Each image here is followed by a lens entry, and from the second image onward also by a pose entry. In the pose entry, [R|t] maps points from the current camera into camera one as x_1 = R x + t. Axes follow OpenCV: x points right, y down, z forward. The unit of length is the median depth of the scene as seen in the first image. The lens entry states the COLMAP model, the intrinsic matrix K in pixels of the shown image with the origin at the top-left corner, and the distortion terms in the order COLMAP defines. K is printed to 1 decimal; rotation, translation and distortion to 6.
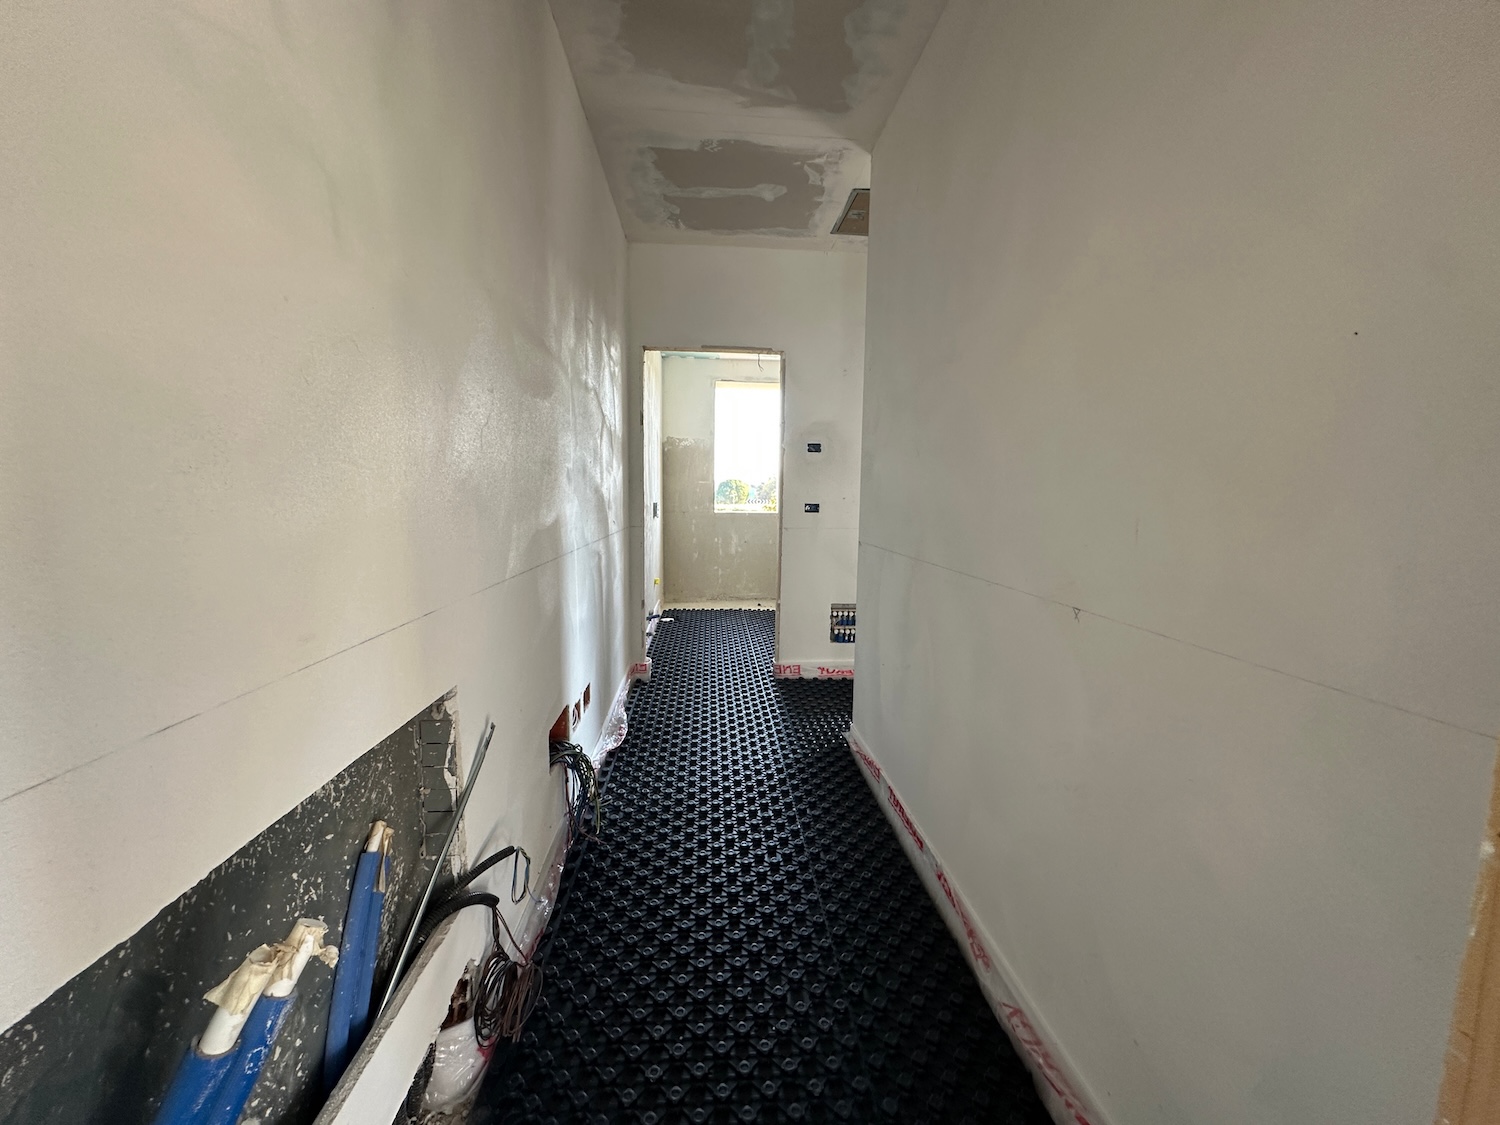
lens RADIAL K [[611.8, 0, 752.1], [0, 611.8, 568.5], [0, 0, 1]] dist [-0.000747, 0.000196]
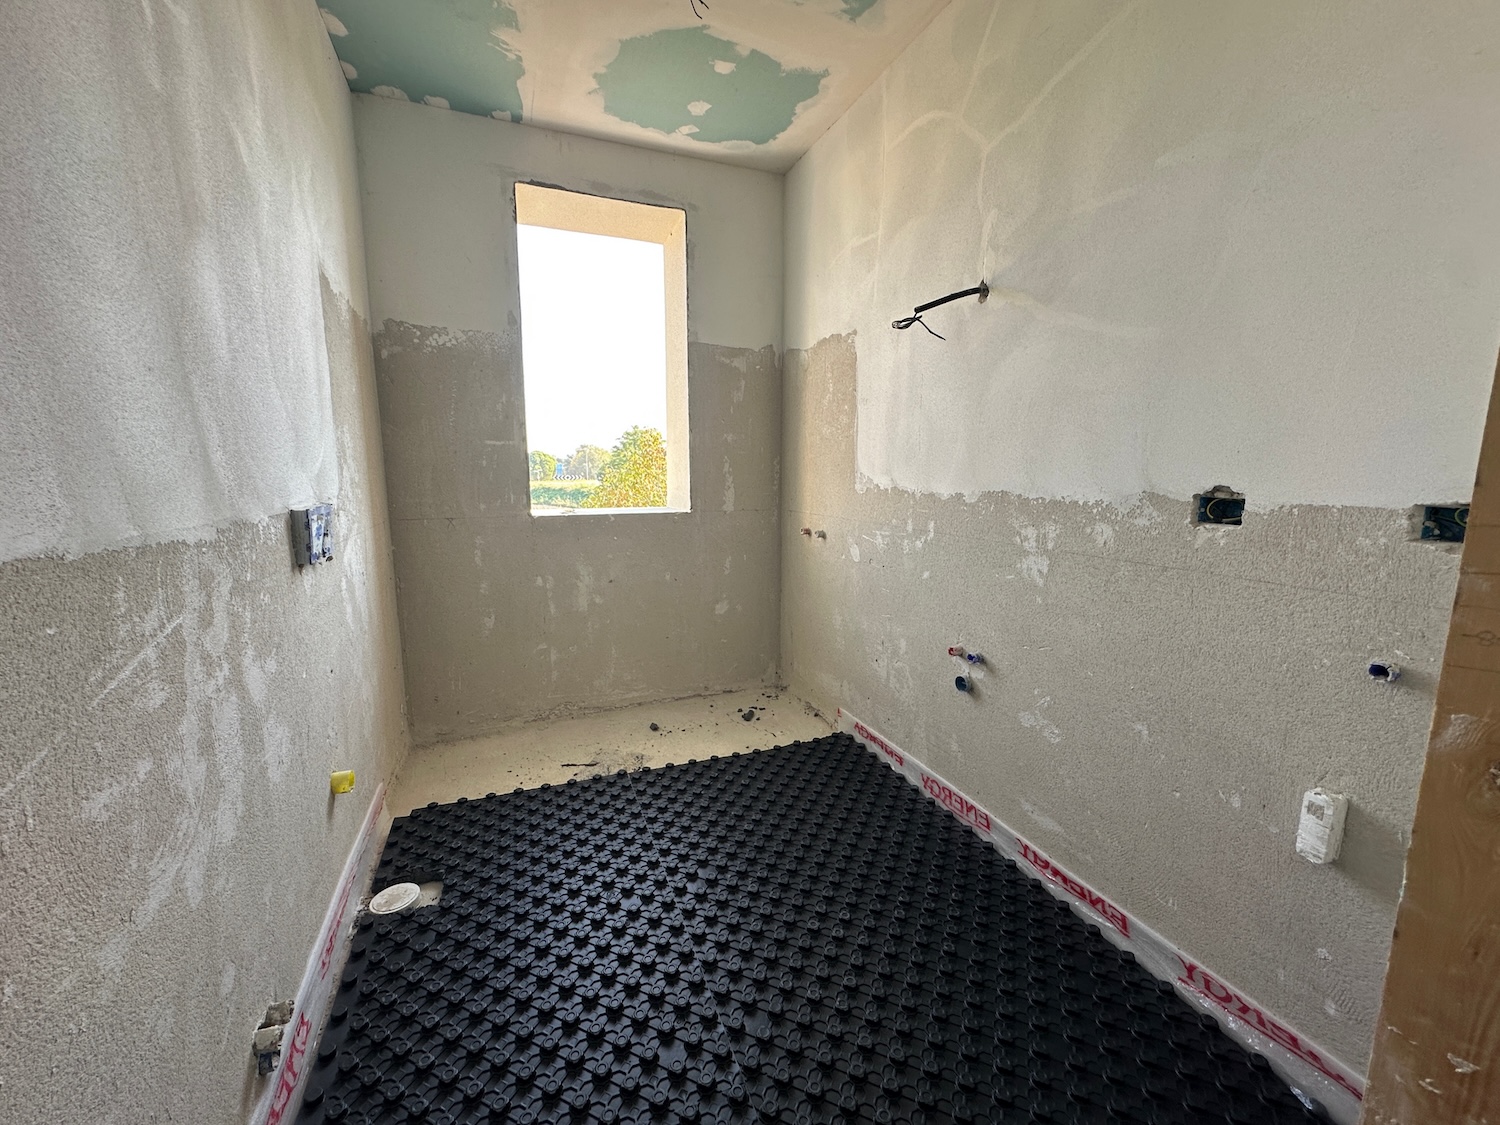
lens RADIAL K [[611.8, 0, 744.0], [0, 611.8, 560.5], [0, 0, 1]] dist [-0.000747, 0.000196]
pose [[0.957747, -0.054654, 0.282370, -0.045523], [0.046890, 0.998315, 0.034189, -0.074578], [-0.283763, -0.019504, 0.958696, 0.599571]]
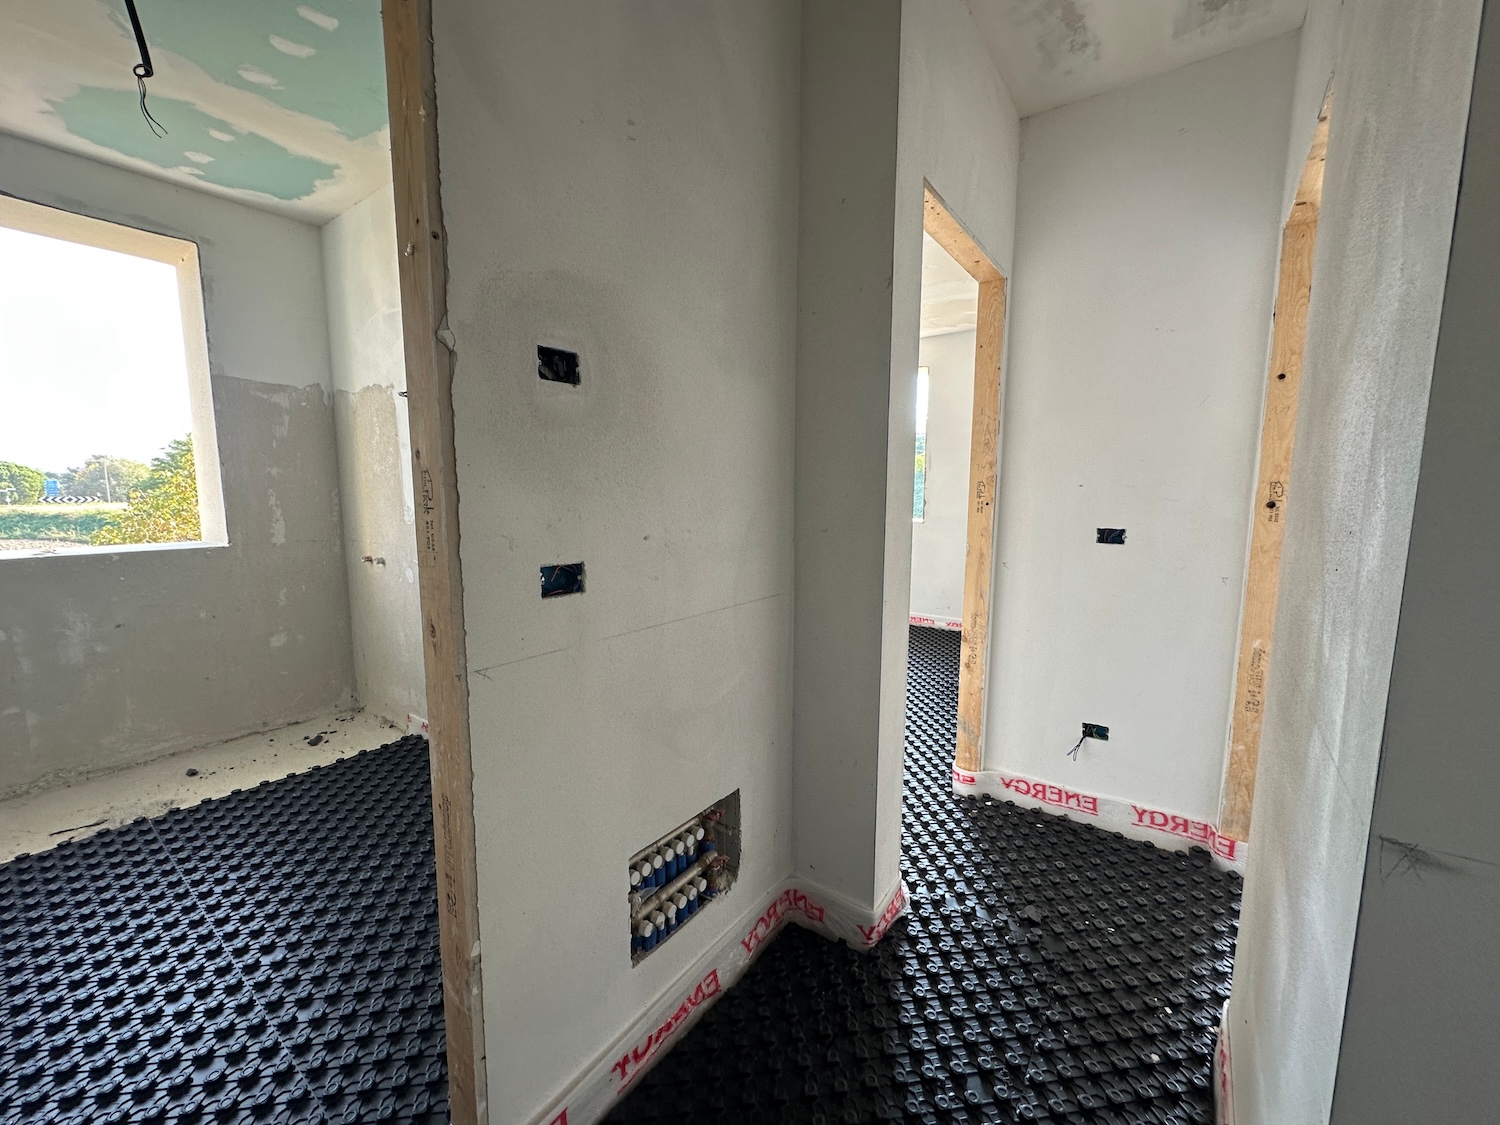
lens RADIAL K [[611.8, 0, 760.7], [0, 611.8, 561.7], [0, 0, 1]] dist [-0.000747, 0.000196]
pose [[0.655894, -0.099932, 0.748209, -0.032789], [0.097264, 0.994124, 0.047513, -0.068824], [-0.748561, 0.041610, 0.661760, 0.456425]]
